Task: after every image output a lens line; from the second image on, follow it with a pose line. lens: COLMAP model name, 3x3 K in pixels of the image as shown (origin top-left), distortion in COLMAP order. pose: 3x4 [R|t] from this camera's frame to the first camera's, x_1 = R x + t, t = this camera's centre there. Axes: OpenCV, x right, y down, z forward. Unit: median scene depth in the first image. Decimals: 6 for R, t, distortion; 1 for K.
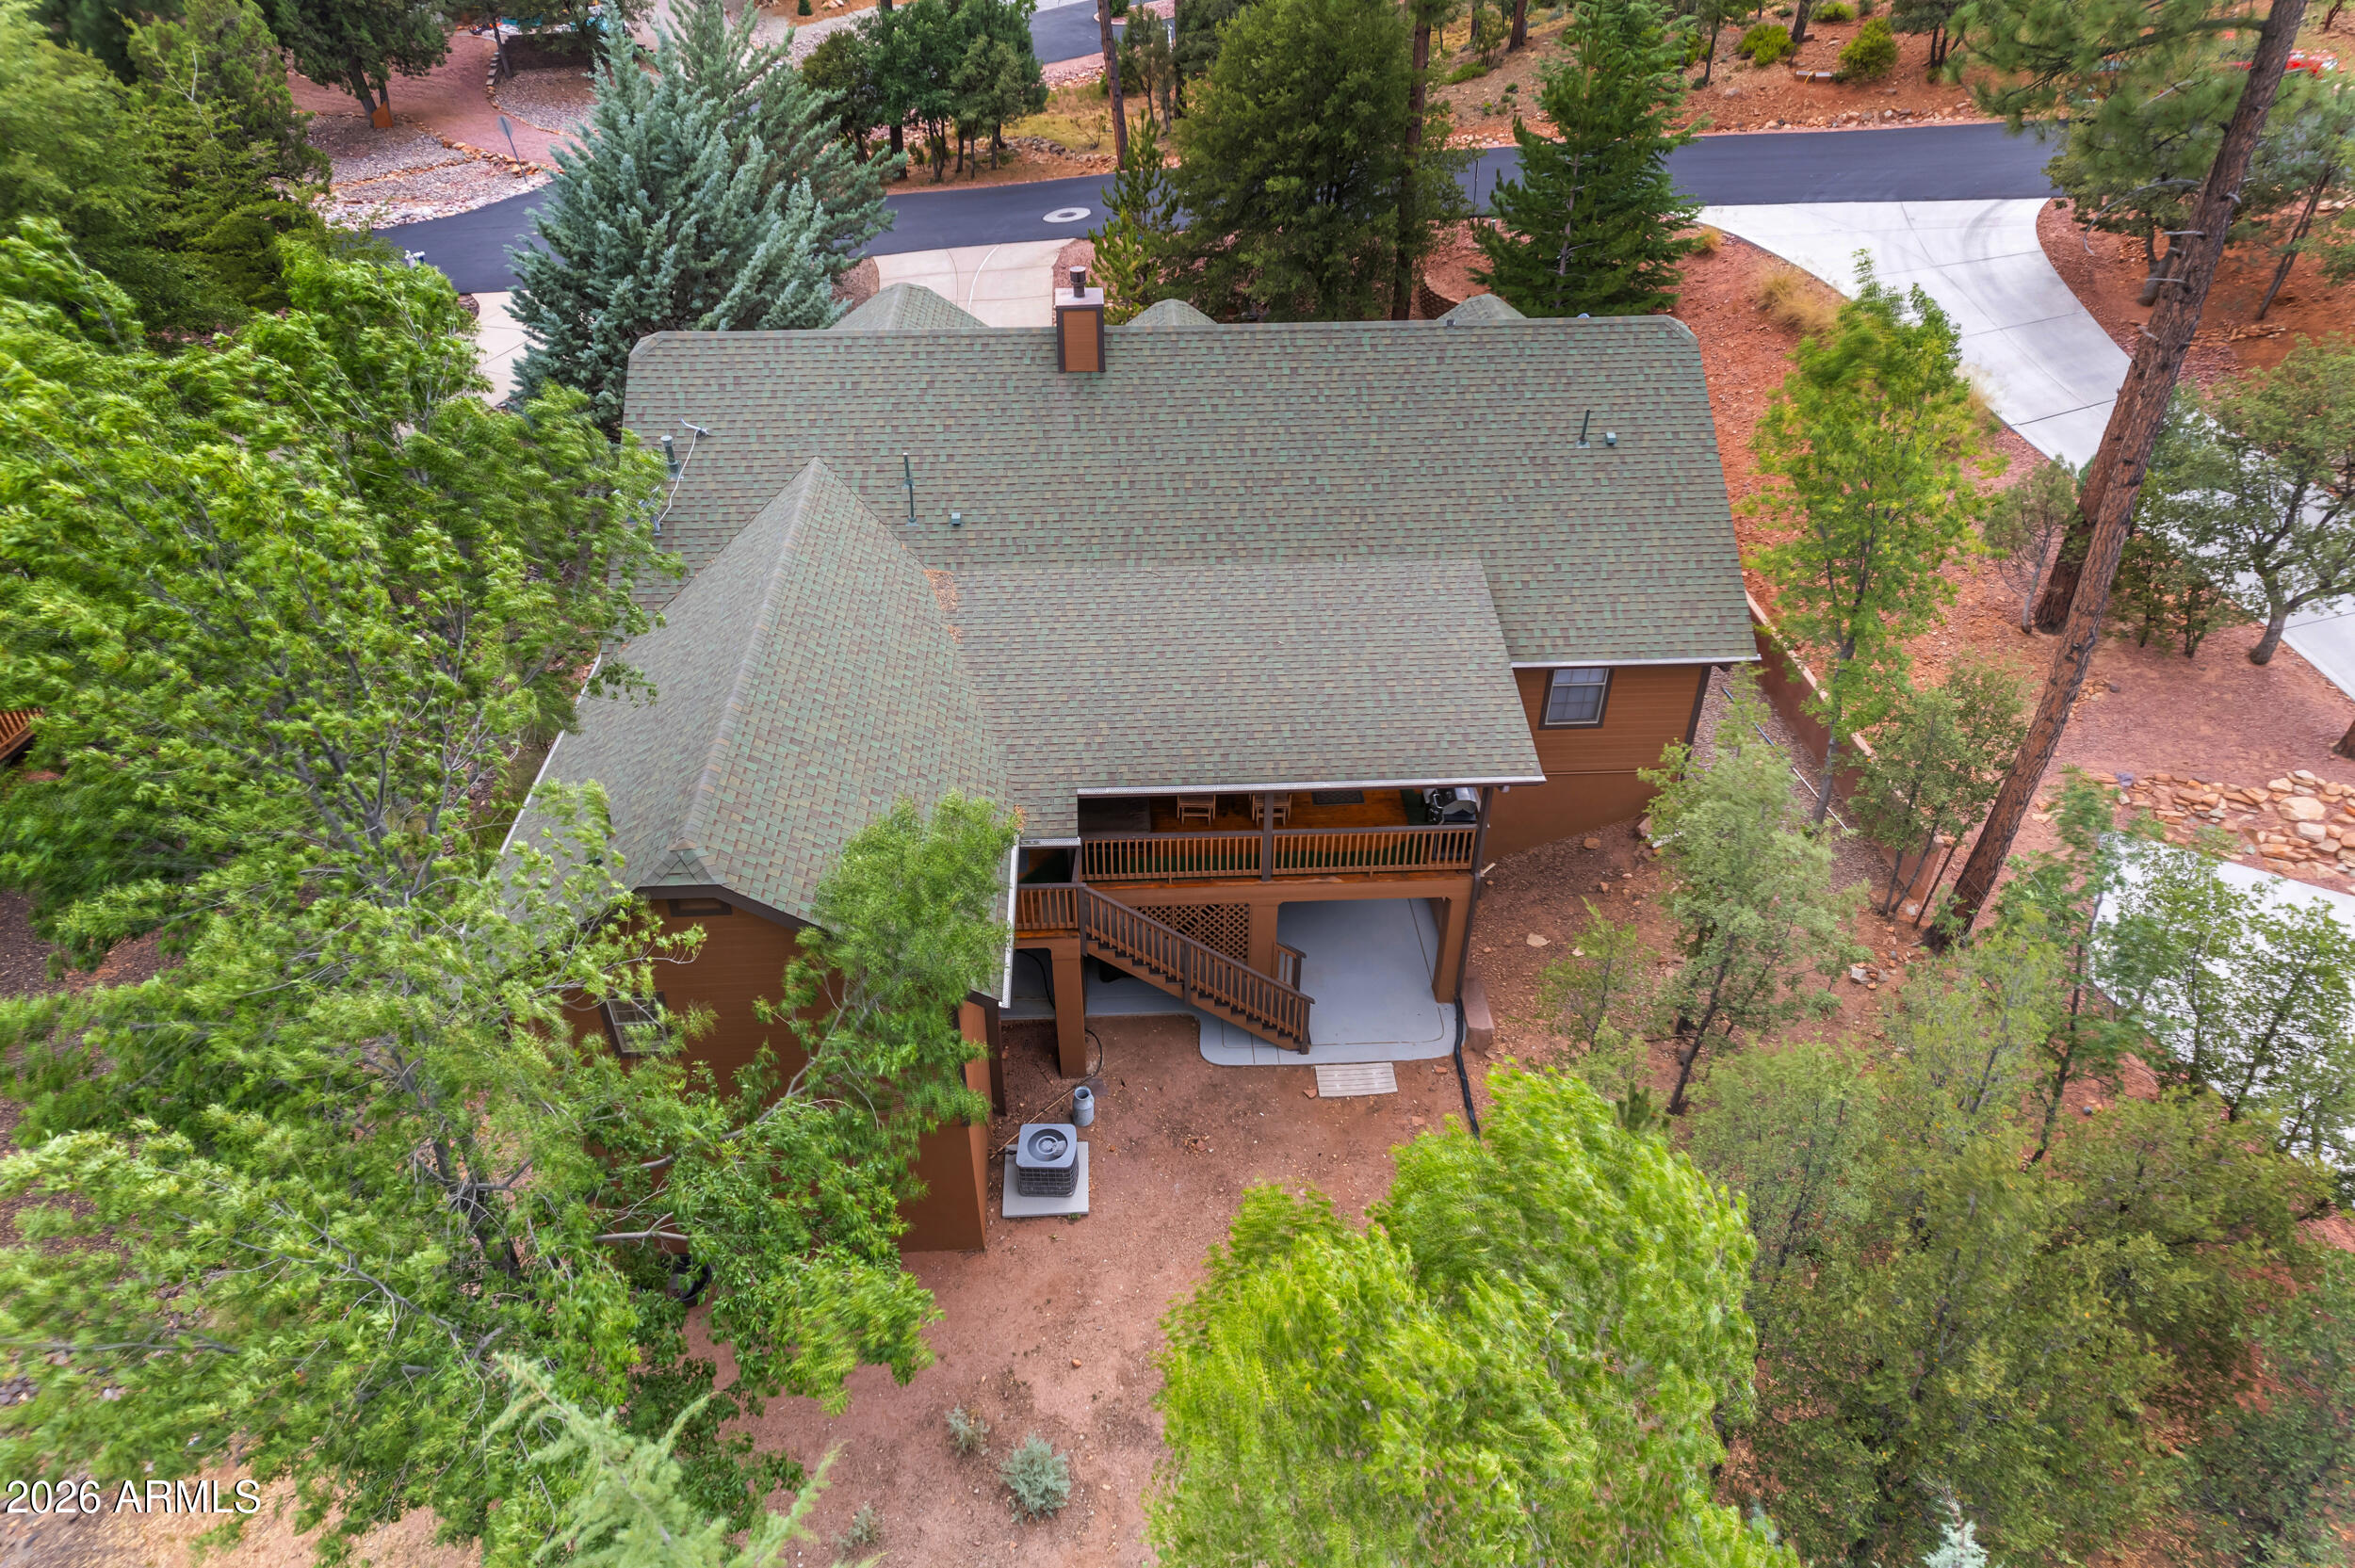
lens RADIAL K [[1489.9, 0, 1185.2], [0, 1489.9, 750.2], [0, 0, 1]] dist [-0.002301, 0.058071]
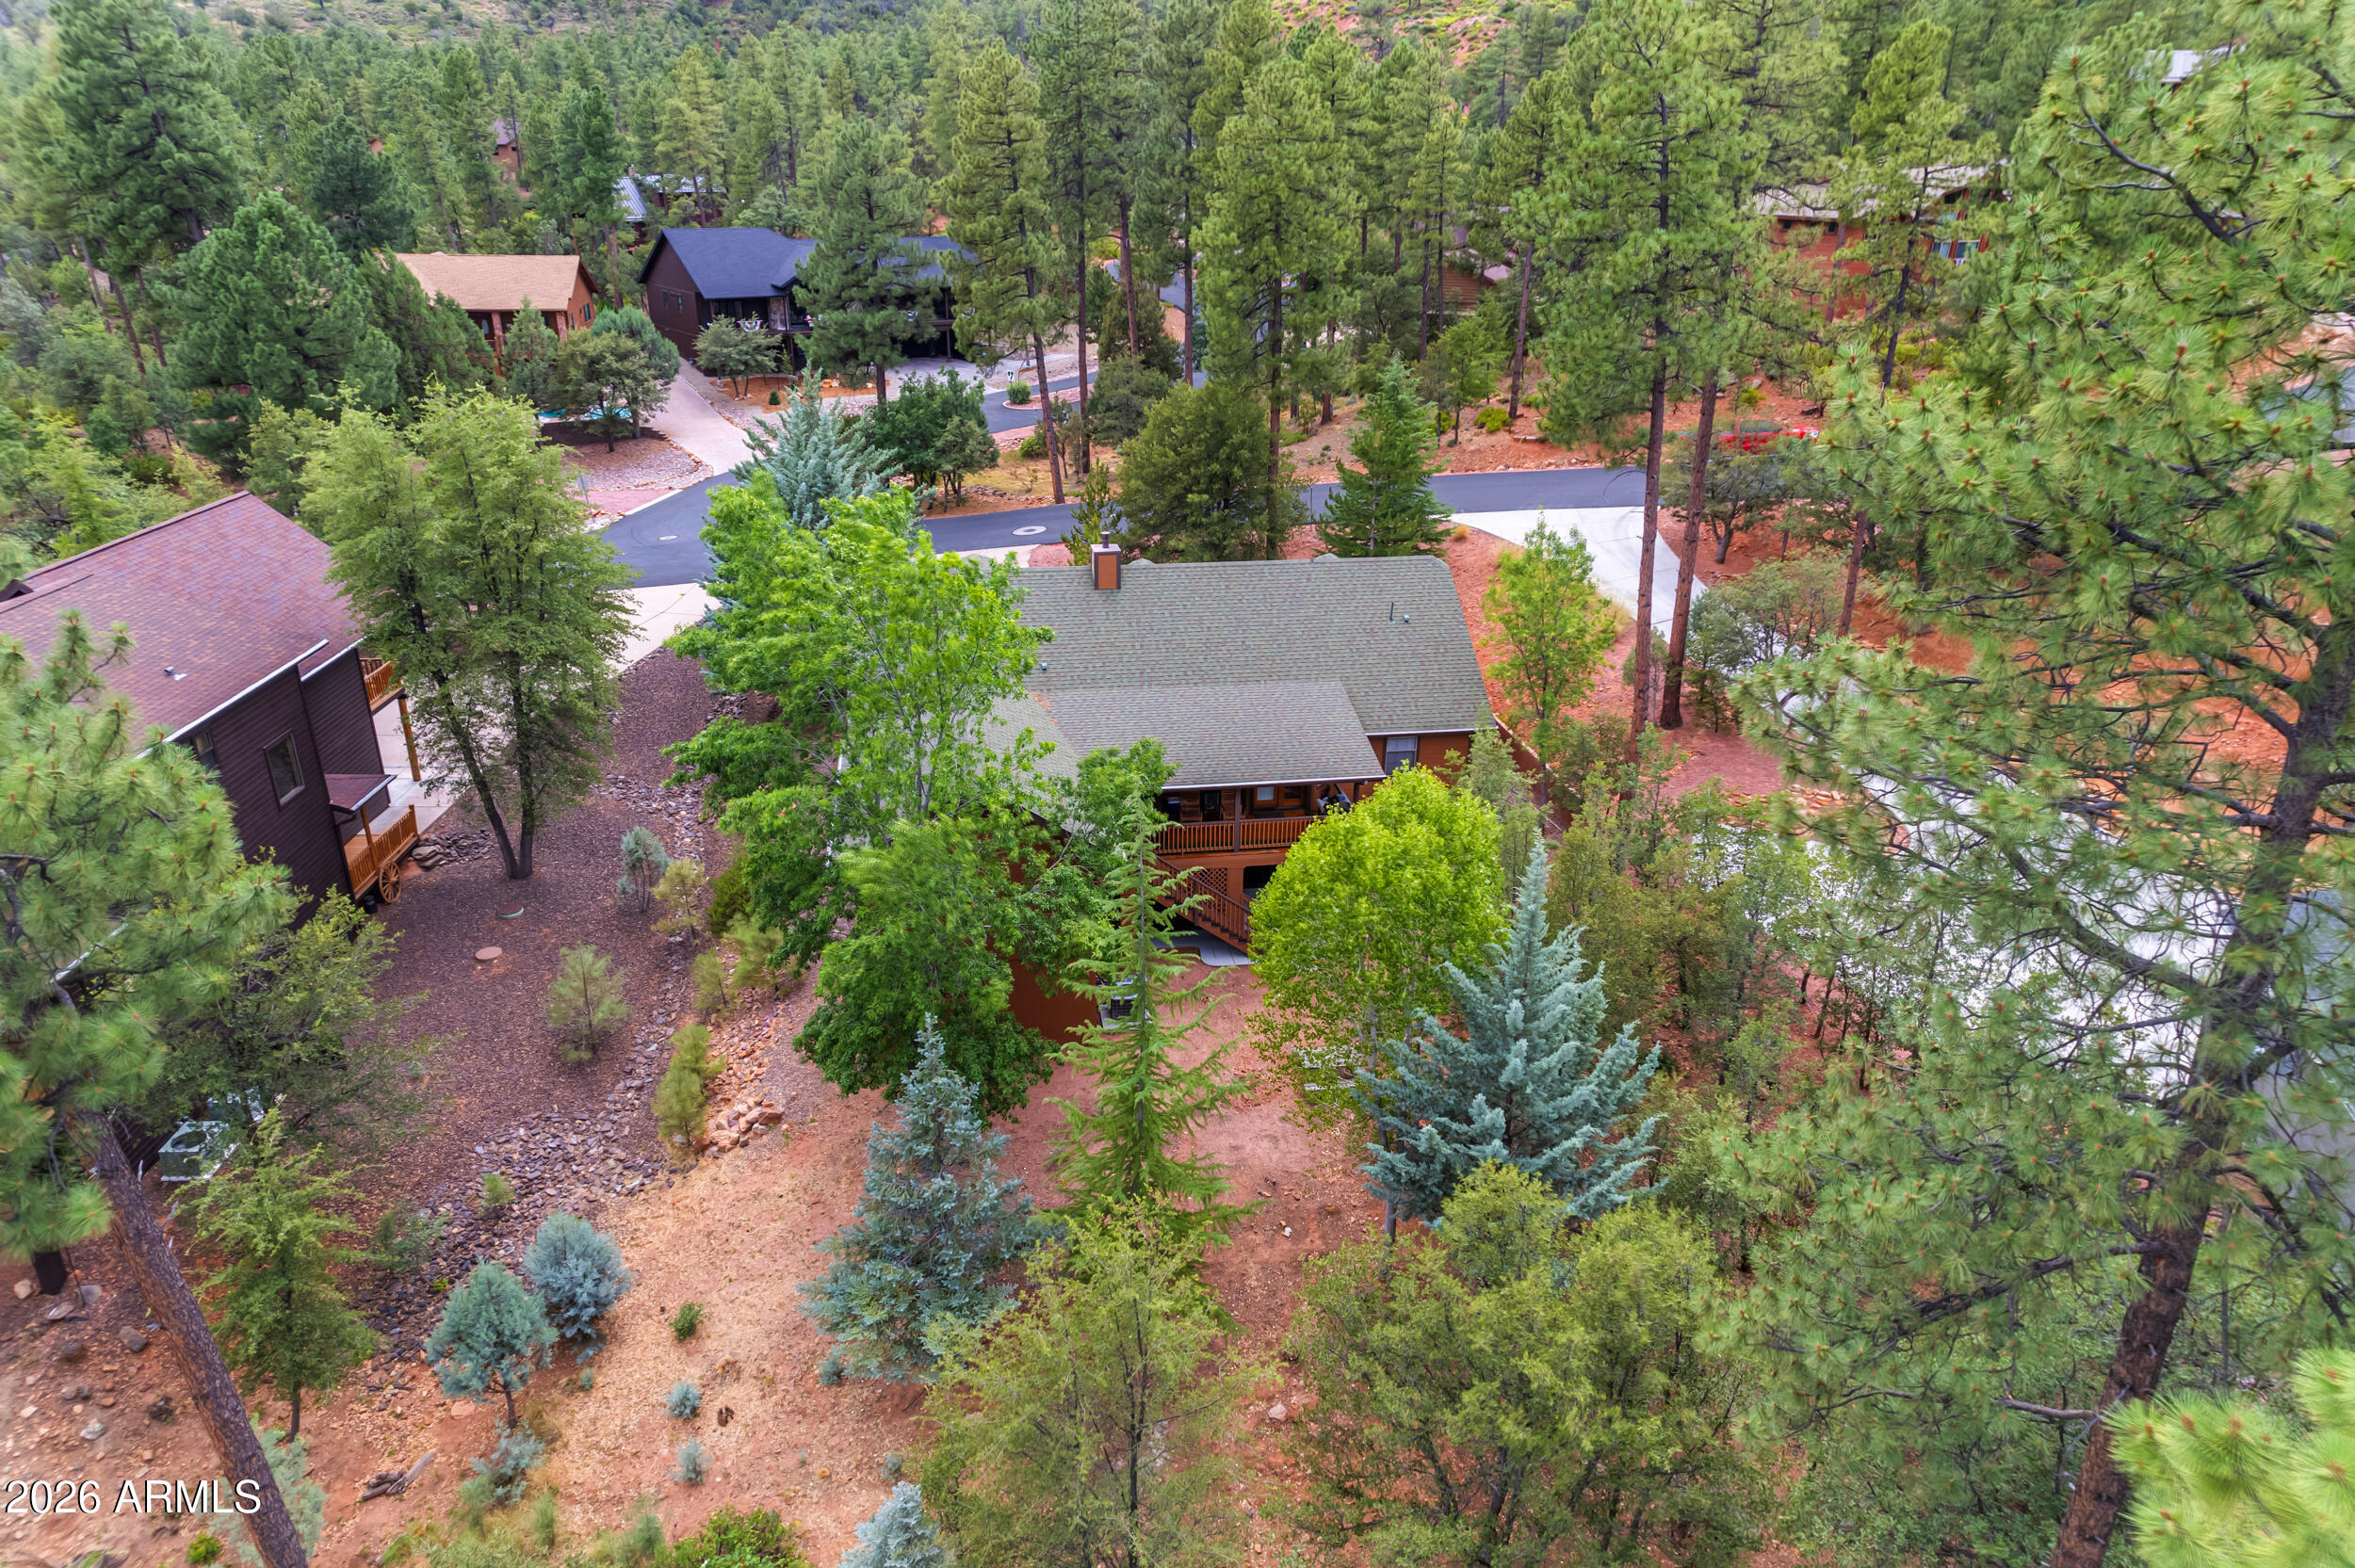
lens RADIAL K [[1489.9, 0, 1185.2], [0, 1489.9, 750.2], [0, 0, 1]] dist [-0.002301, 0.058071]
pose [[0.993384, -0.031907, 0.110318, -0.101523], [0.055981, 0.973306, -0.222581, 0.182223], [-0.100271, 0.227284, 0.968652, -0.370488]]
